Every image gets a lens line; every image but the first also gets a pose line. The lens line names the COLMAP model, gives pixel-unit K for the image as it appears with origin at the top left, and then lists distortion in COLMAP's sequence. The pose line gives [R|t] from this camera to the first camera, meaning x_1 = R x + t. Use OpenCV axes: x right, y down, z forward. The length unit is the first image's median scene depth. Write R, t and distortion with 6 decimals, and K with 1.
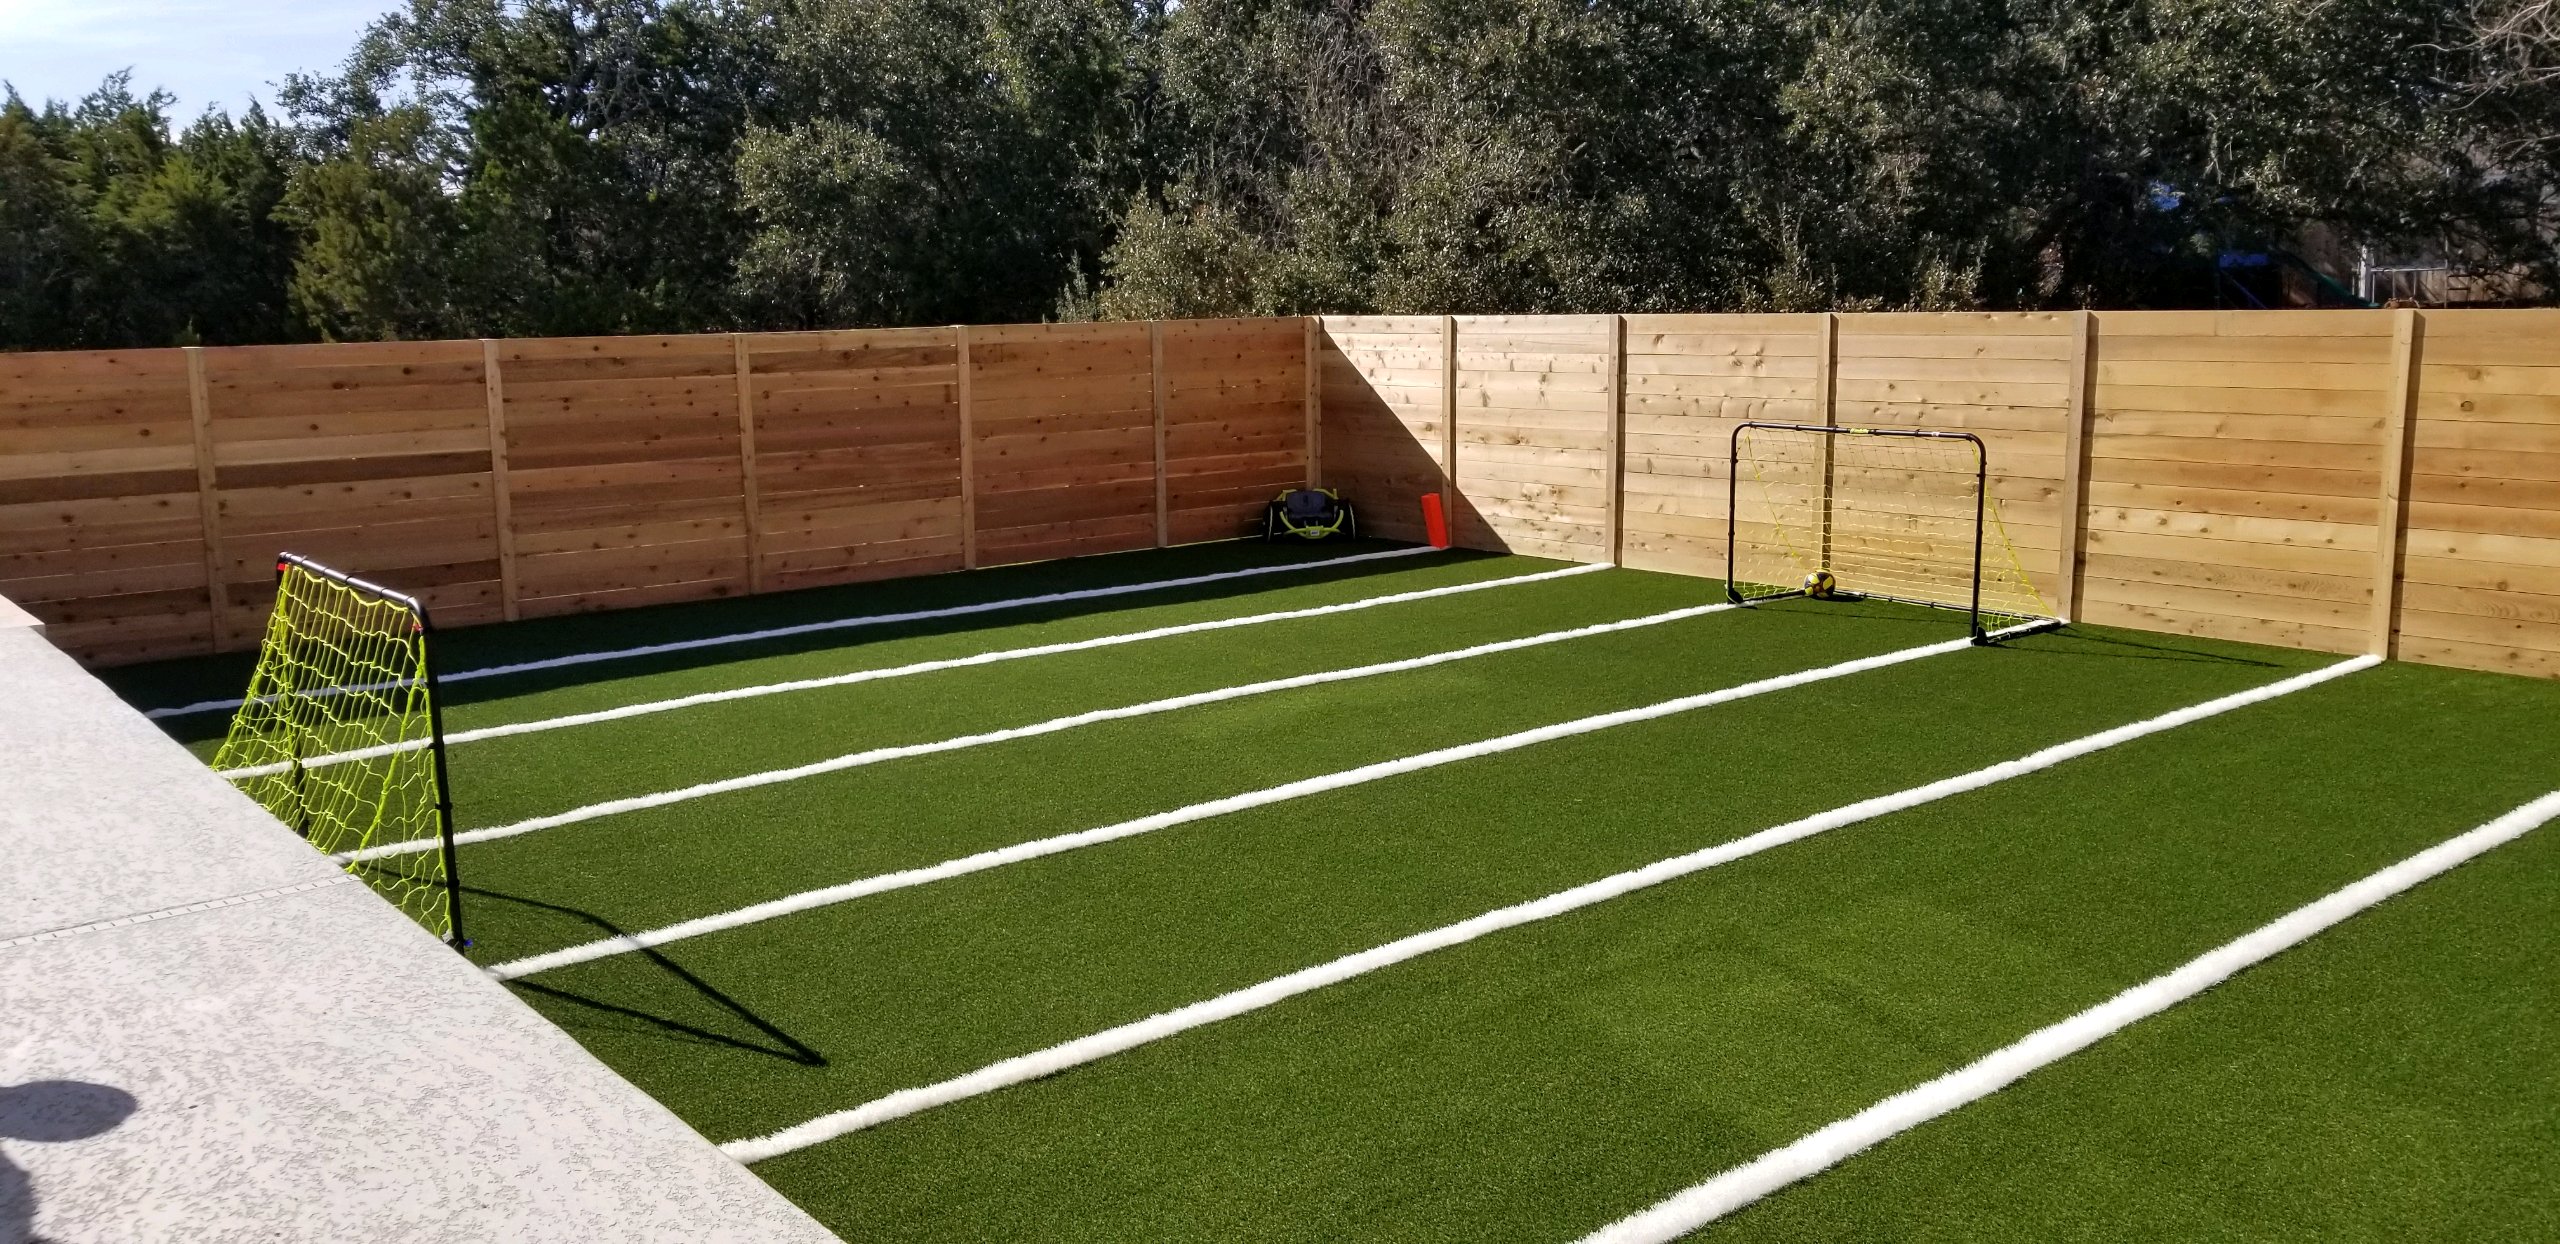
lens RADIAL K [[1989.1, 0, 1280.0], [0, 1989.1, 622.0], [0, 0, 1]] dist [0.076306, -0.127546]
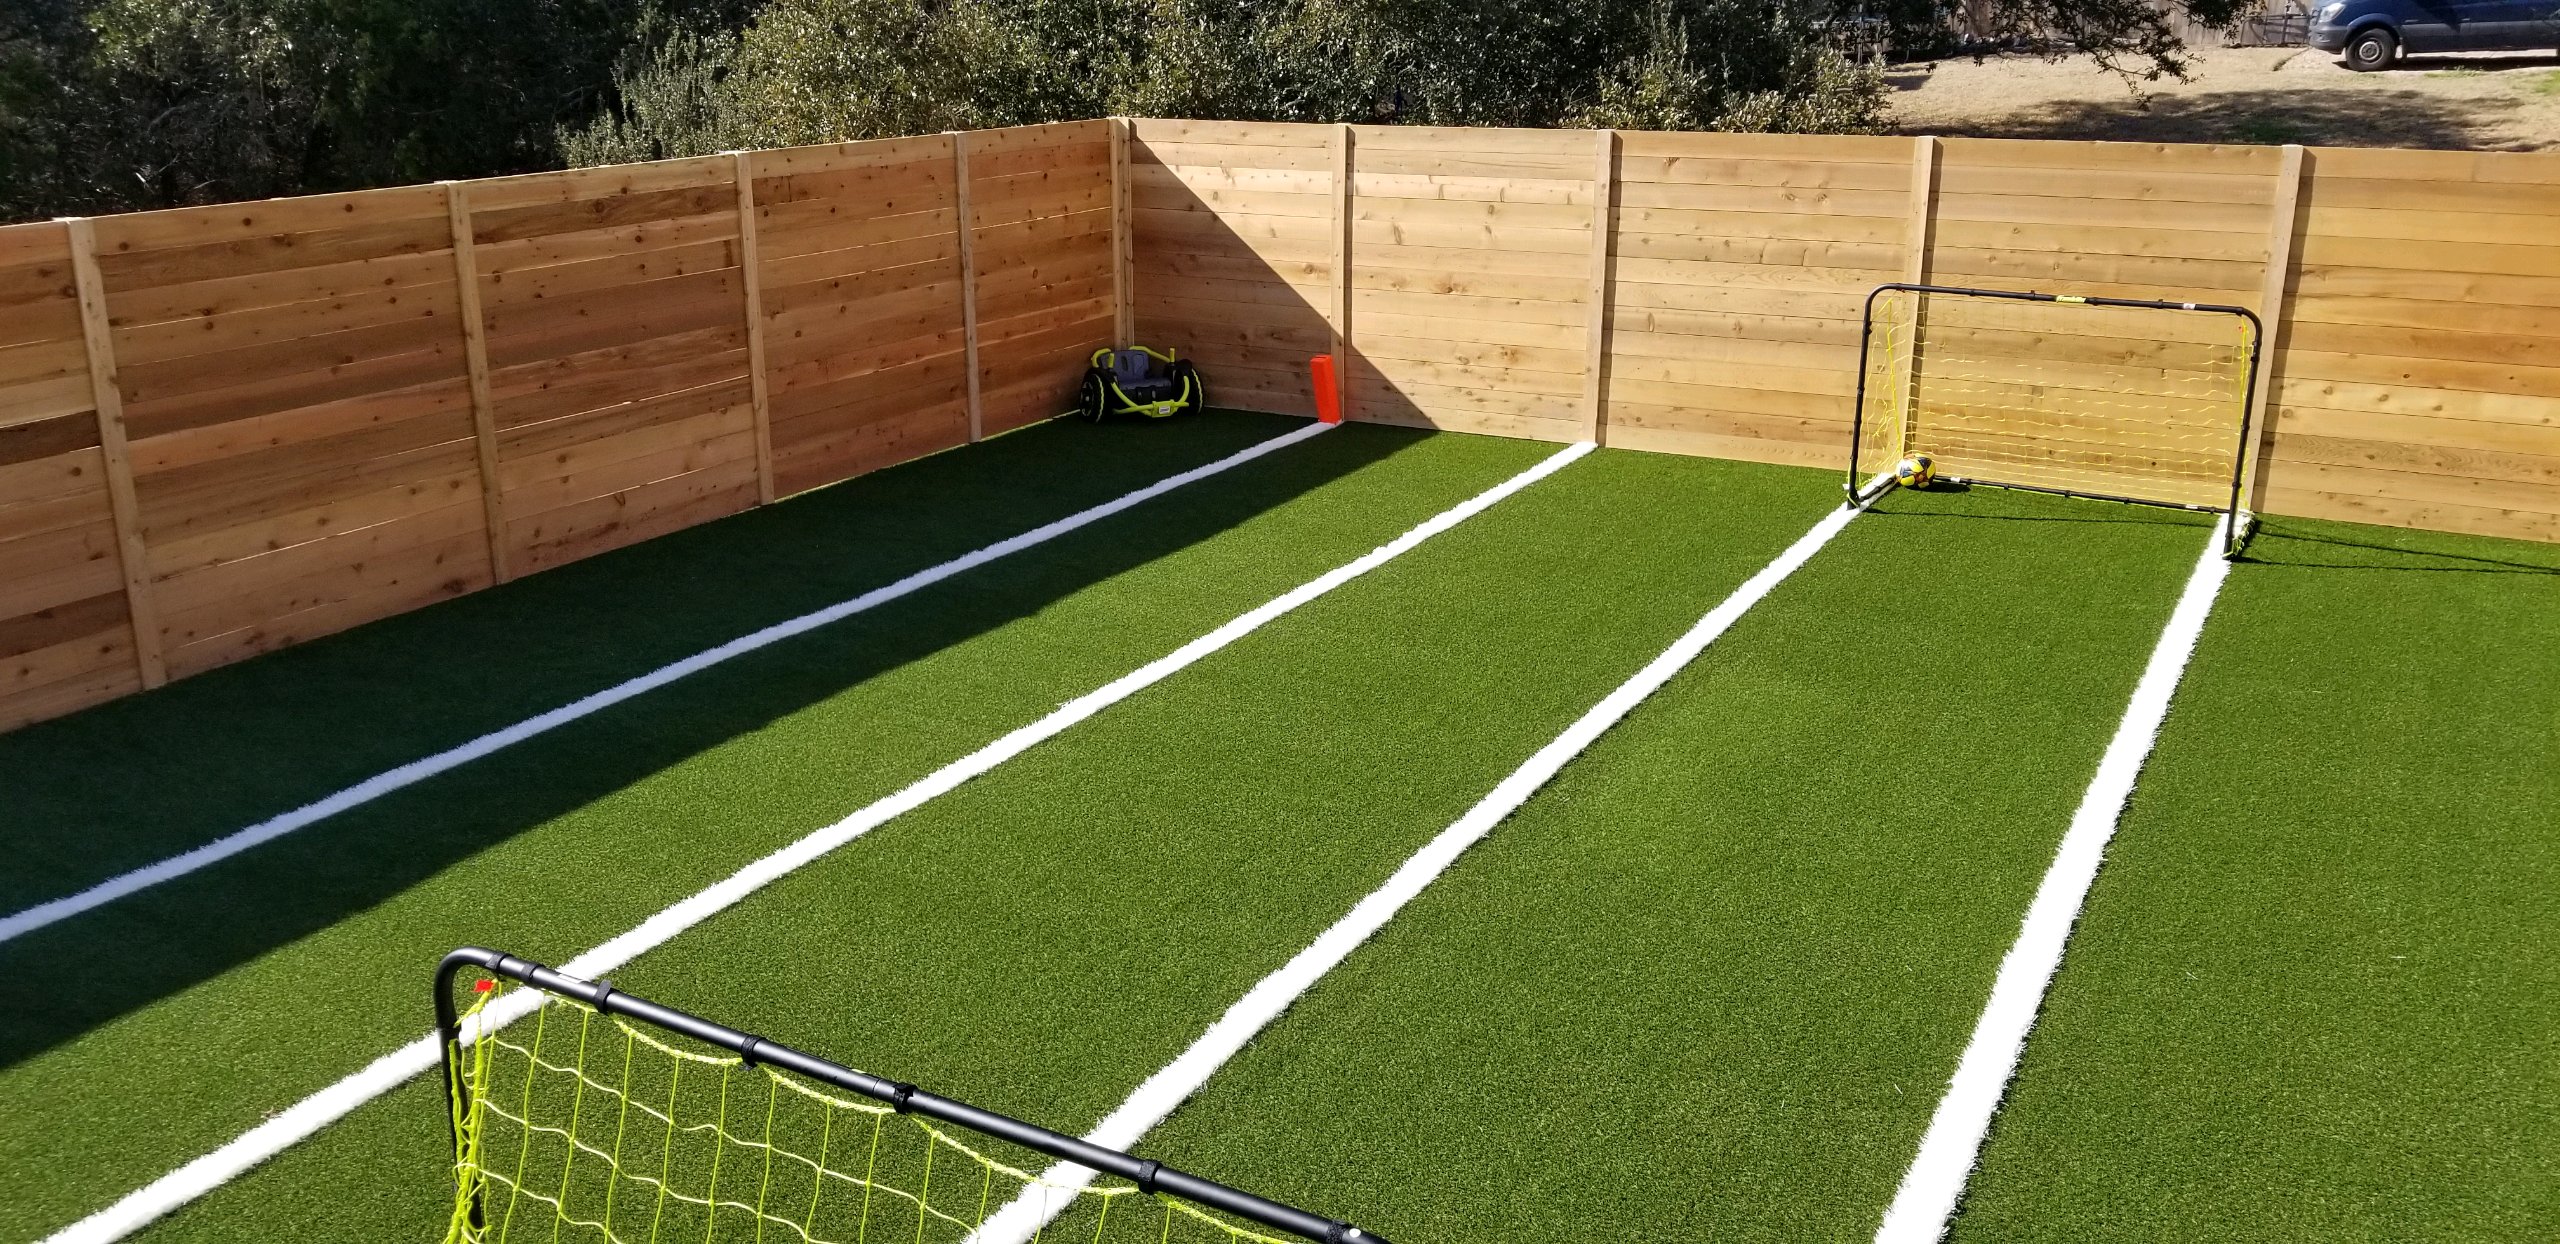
lens RADIAL K [[1989.1, 0, 1280.0], [0, 1989.1, 622.0], [0, 0, 1]] dist [0.076306, -0.127546]
pose [[0.930129, -0.096704, 0.354272, -0.261337], [0.048693, 0.988664, 0.142028, -0.083027], [-0.363990, -0.114854, 0.924294, 0.299711]]
